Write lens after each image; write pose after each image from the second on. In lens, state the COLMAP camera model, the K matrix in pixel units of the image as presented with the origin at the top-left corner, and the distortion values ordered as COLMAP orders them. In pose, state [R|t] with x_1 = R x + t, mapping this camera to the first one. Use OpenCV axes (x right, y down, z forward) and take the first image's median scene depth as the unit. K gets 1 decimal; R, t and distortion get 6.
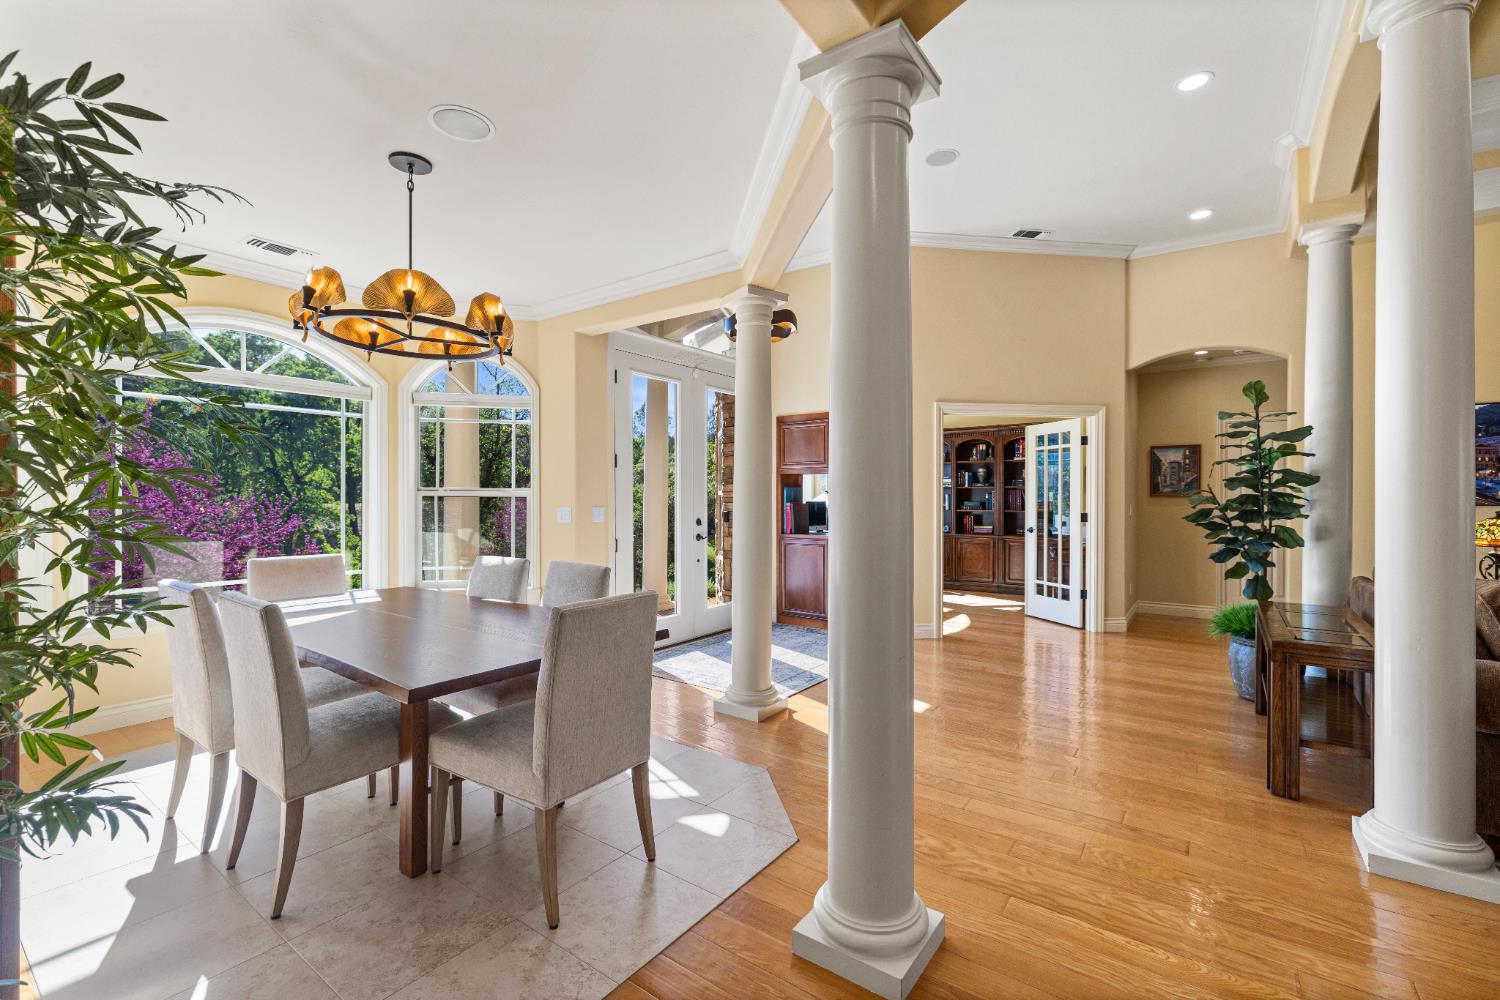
lens RADIAL K [[645.8, 0, 746.1], [0, 645.8, 497.5], [0, 0, 1]] dist [0.000715, 0.000137]
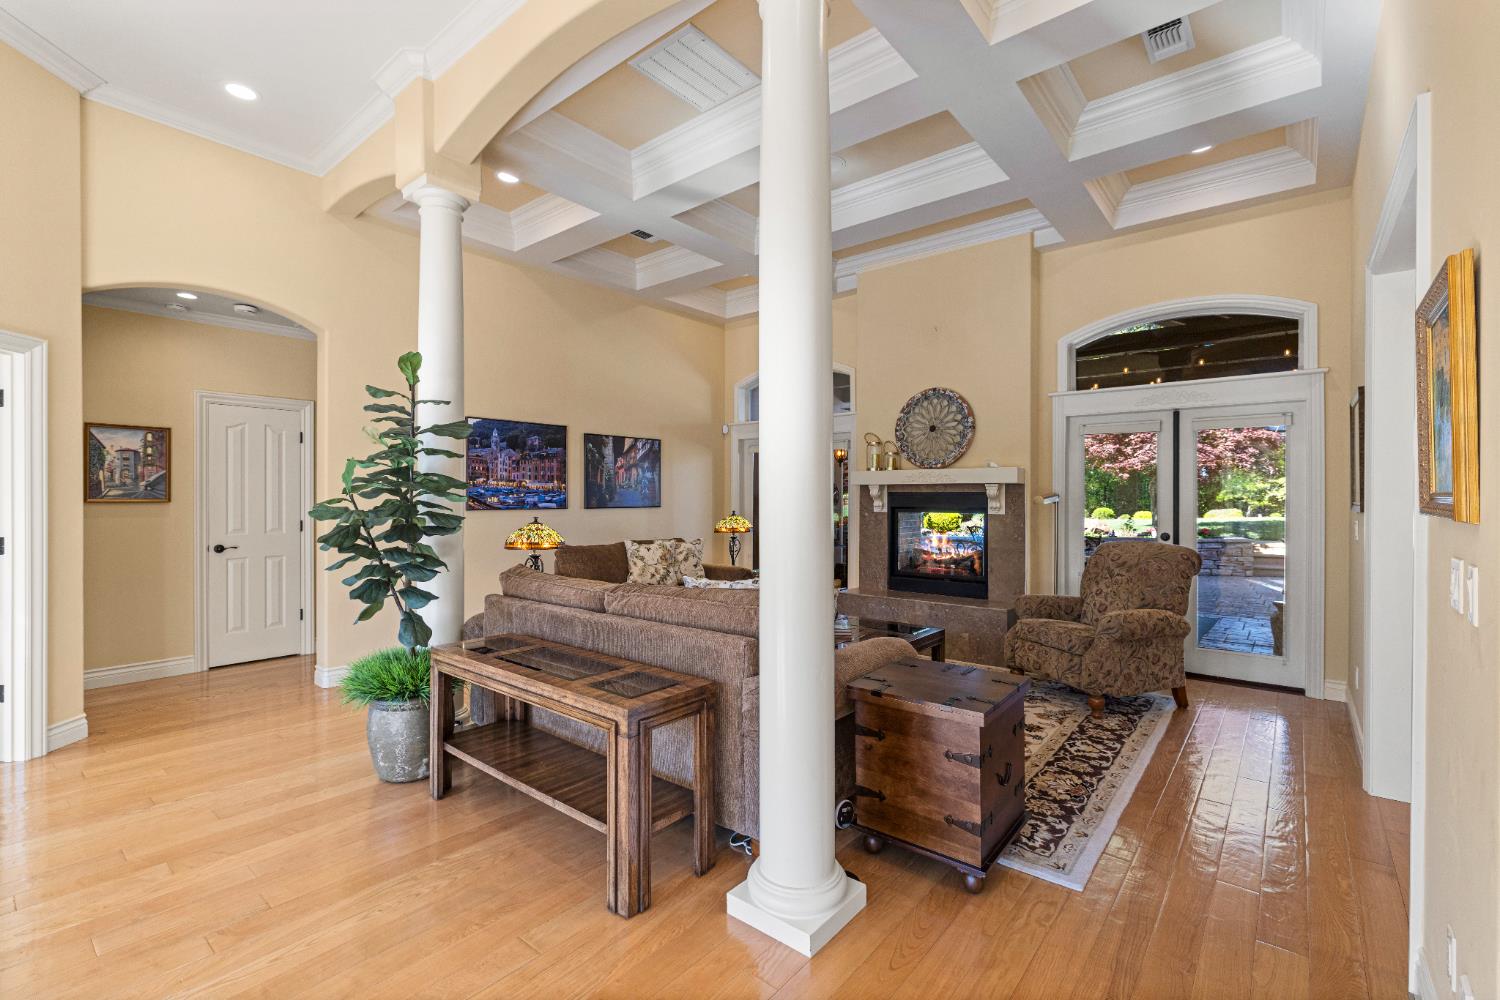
lens RADIAL K [[659.6, 0, 750.0], [0, 659.6, 500.0], [0, 0, 1]] dist [-0.001251, -0.000122]
pose [[0.061590, -0.006807, 0.998078, 0.031066], [-0.000042, 0.999977, 0.006822, -0.008779], [-0.998102, -0.000462, 0.061588, 0.330279]]
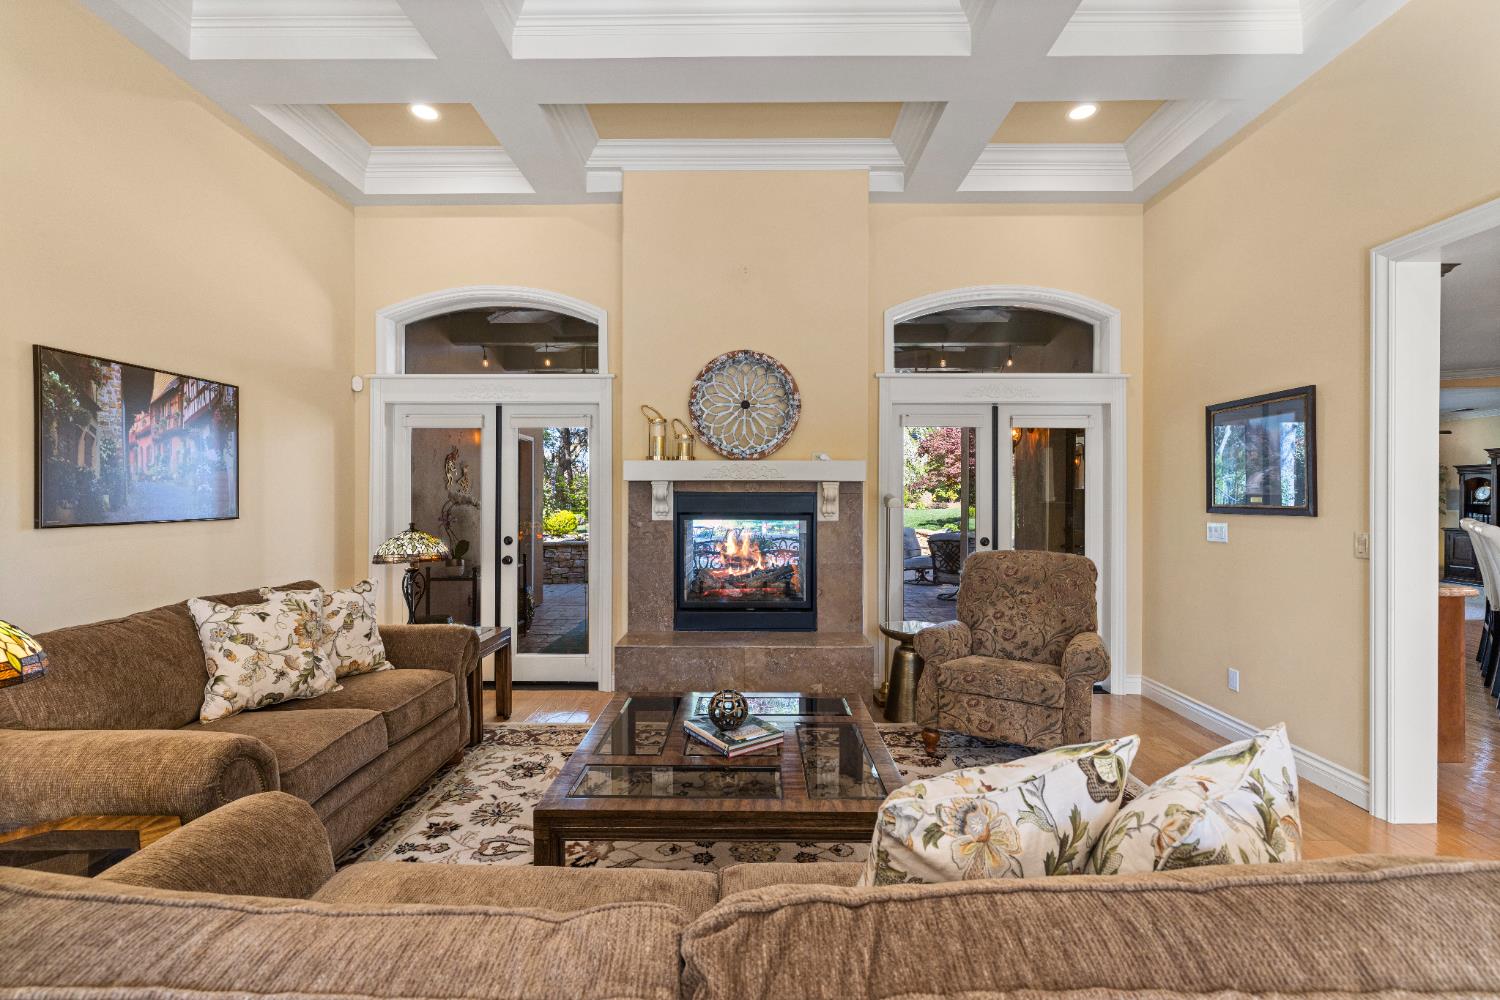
lens RADIAL K [[645.8, 0, 746.1], [0, 645.8, 497.5], [0, 0, 1]] dist [0.000715, 0.000137]
pose [[-0.575742, -0.005672, 0.817612, 0.397762], [-0.002010, 0.999983, 0.005522, -0.011271], [-0.817629, 0.001535, -0.575743, 0.497600]]
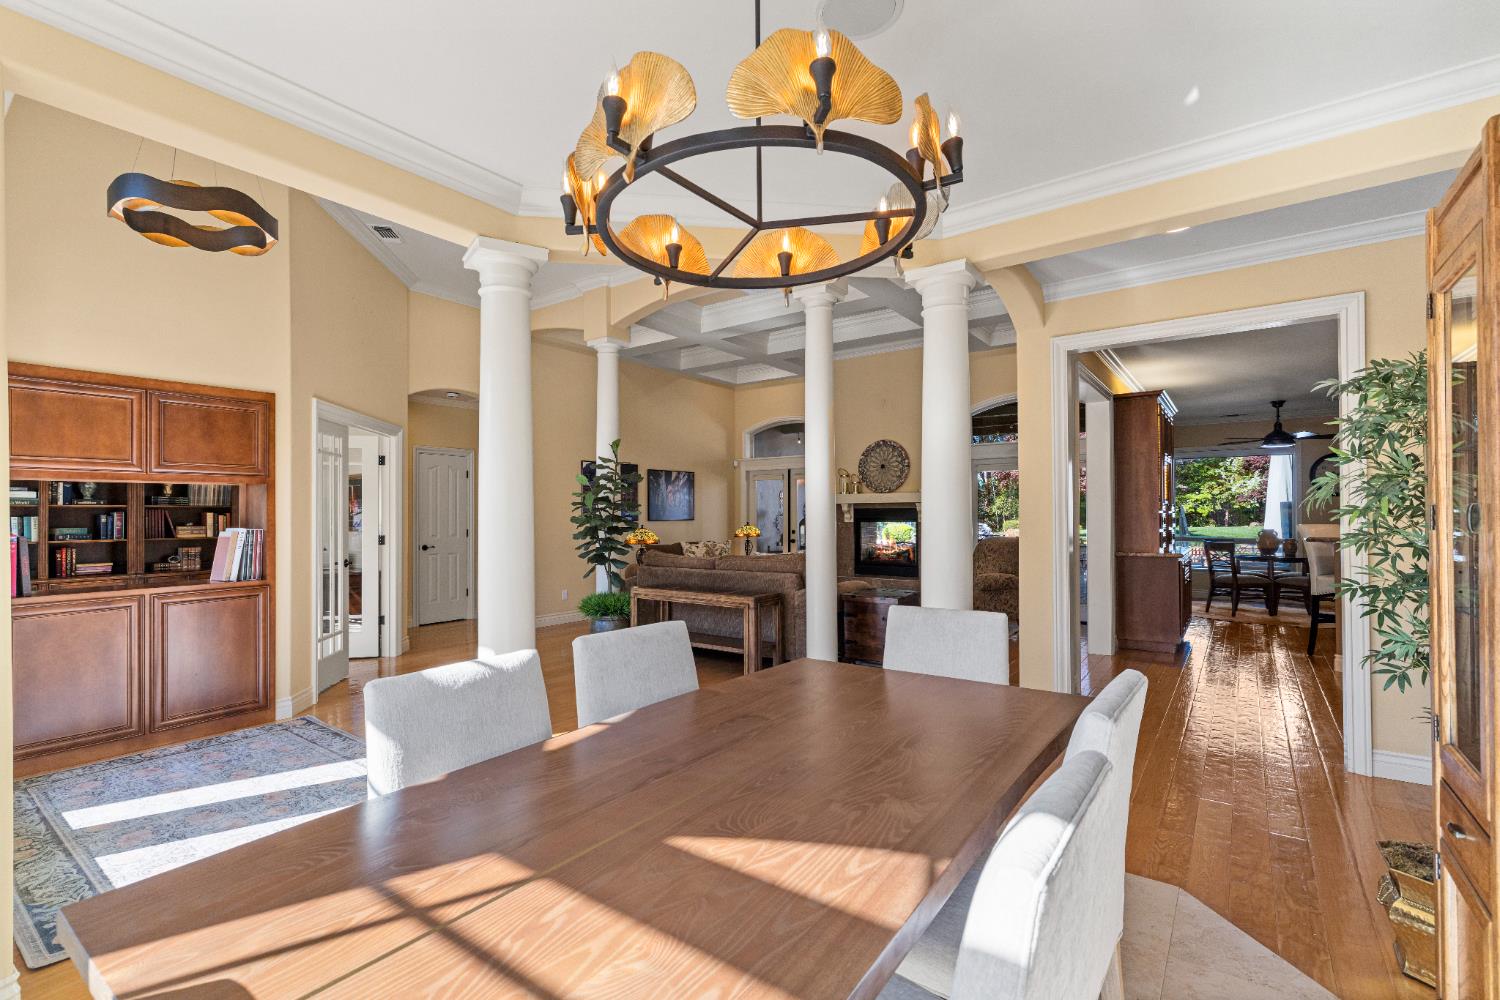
lens RADIAL K [[674.2, 0, 748.9], [0, 674.2, 509.5], [0, 0, 1]] dist [0.000664, 0.000048]
pose [[0.002596, 0.004201, 0.999988, -0.433327], [0.006015, 0.999973, -0.004216, -0.006683], [-0.999979, 0.006025, 0.002571, 0.408383]]
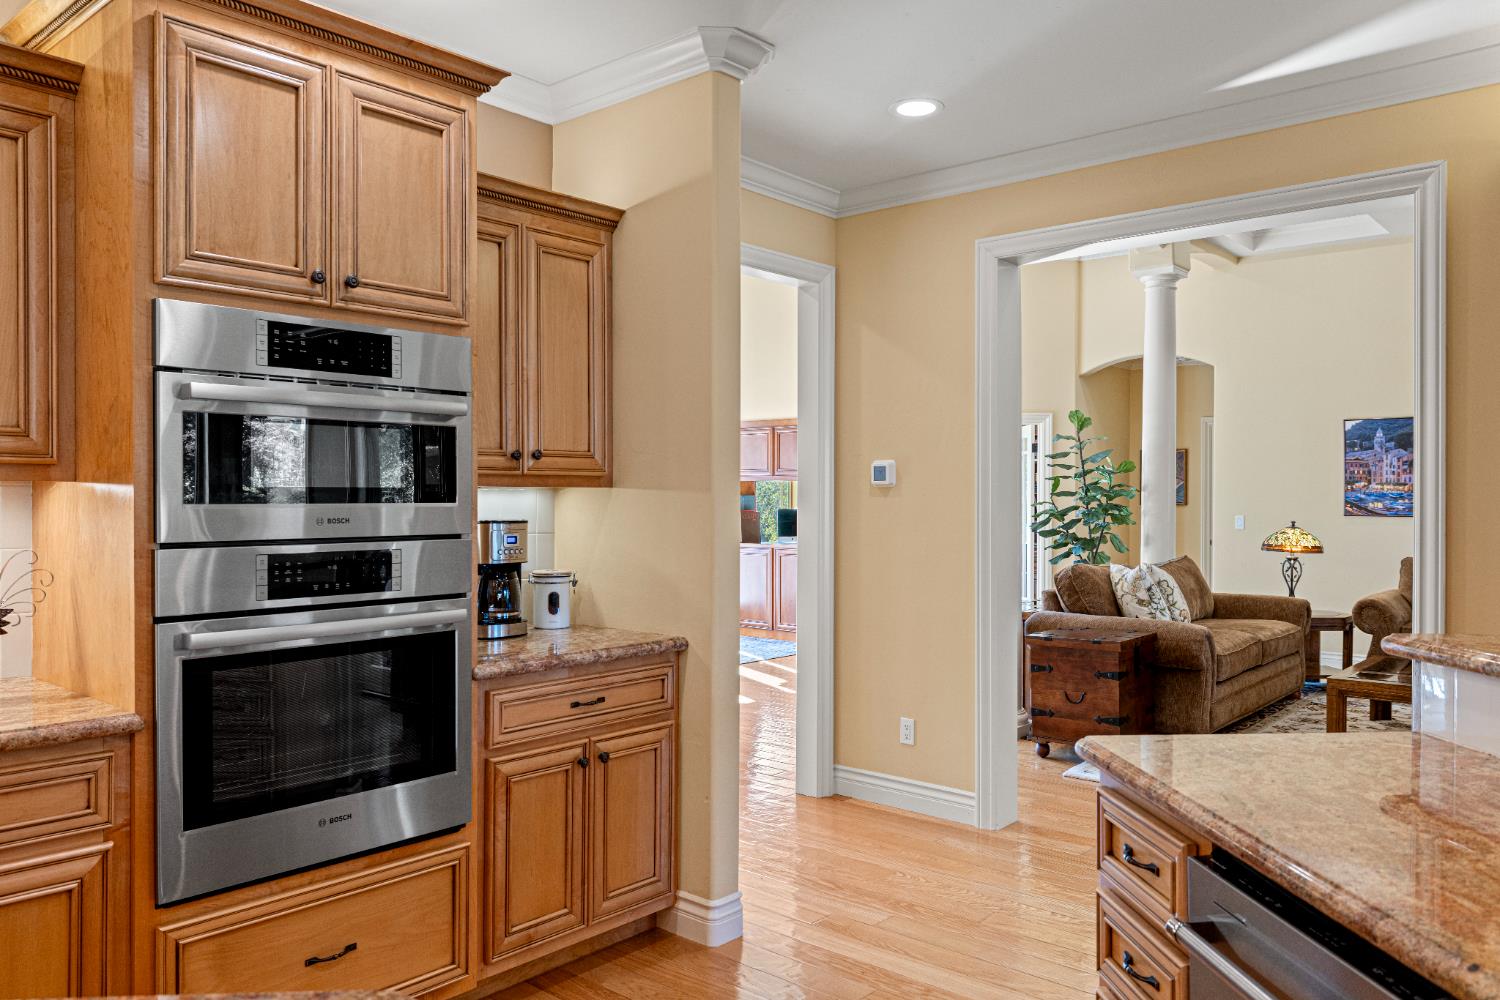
lens RADIAL K [[1114.0, 0, 750.0], [0, 1114.0, 500.0], [0, 0, 1]] dist [0.006950, -0.006499]
pose [[0.996869, 0.000387, -0.079070, 0.208189], [-0.000279, 0.999999, 0.001371, -0.011077], [0.079071, -0.001345, 0.996868, -0.632103]]
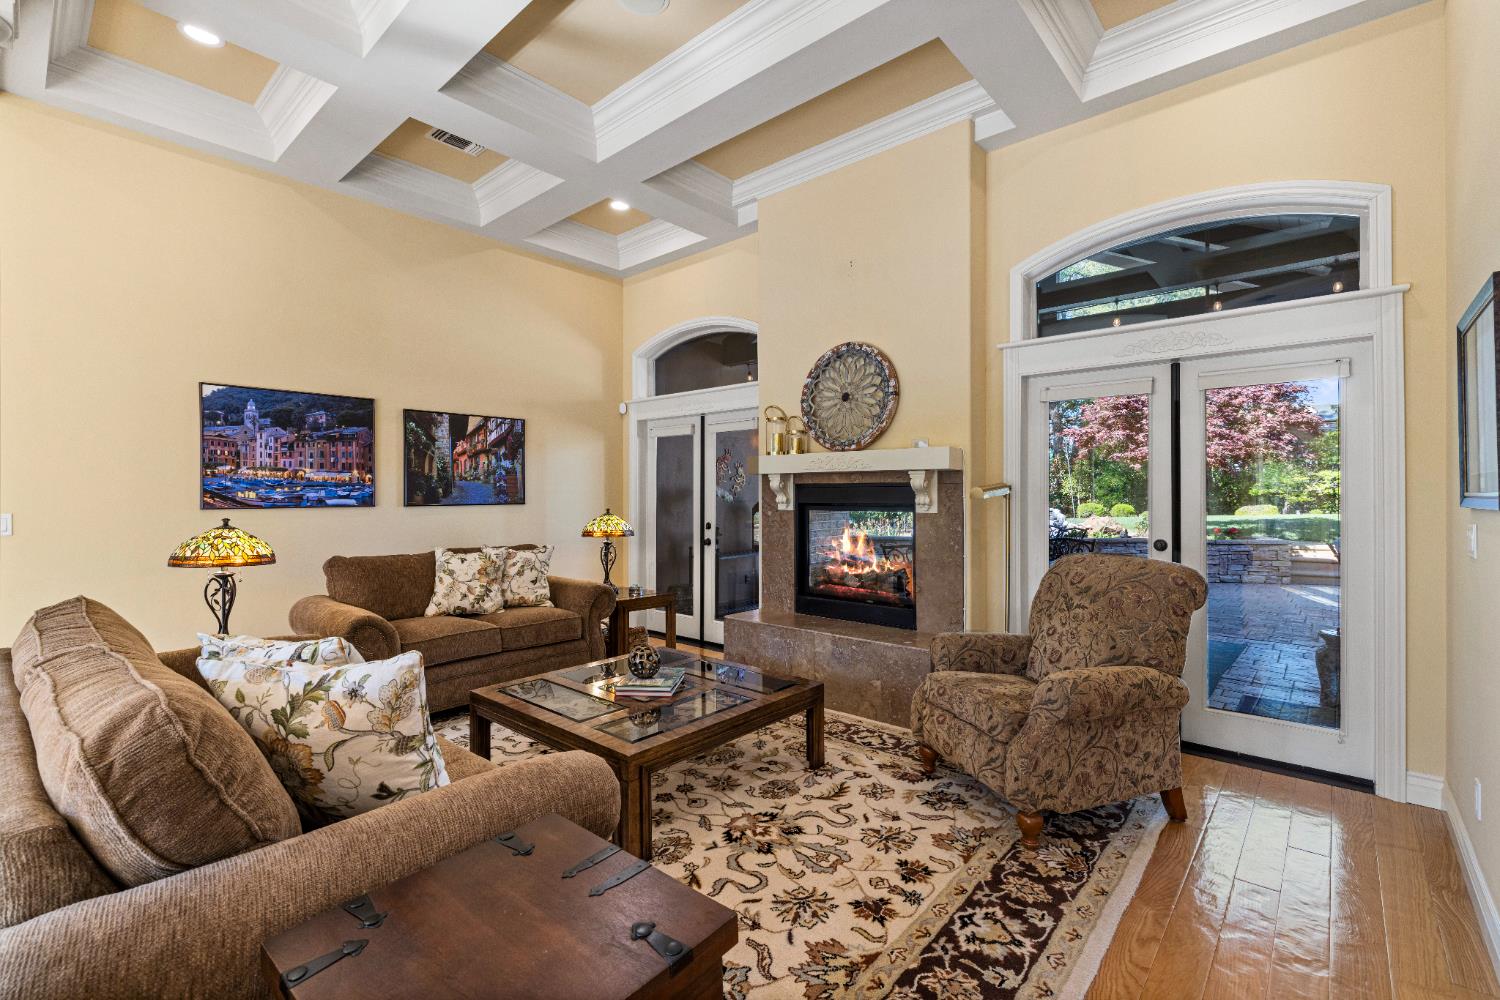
lens RADIAL K [[661.3, 0, 752.3], [0, 661.3, 494.7], [0, 0, 1]] dist [-0.000283, -0.000005]
pose [[0.092446, -0.003205, 0.995713, 0.259044], [0.002945, 0.999991, 0.002945, -0.004145], [-0.995713, 0.002660, 0.092454, 0.177706]]
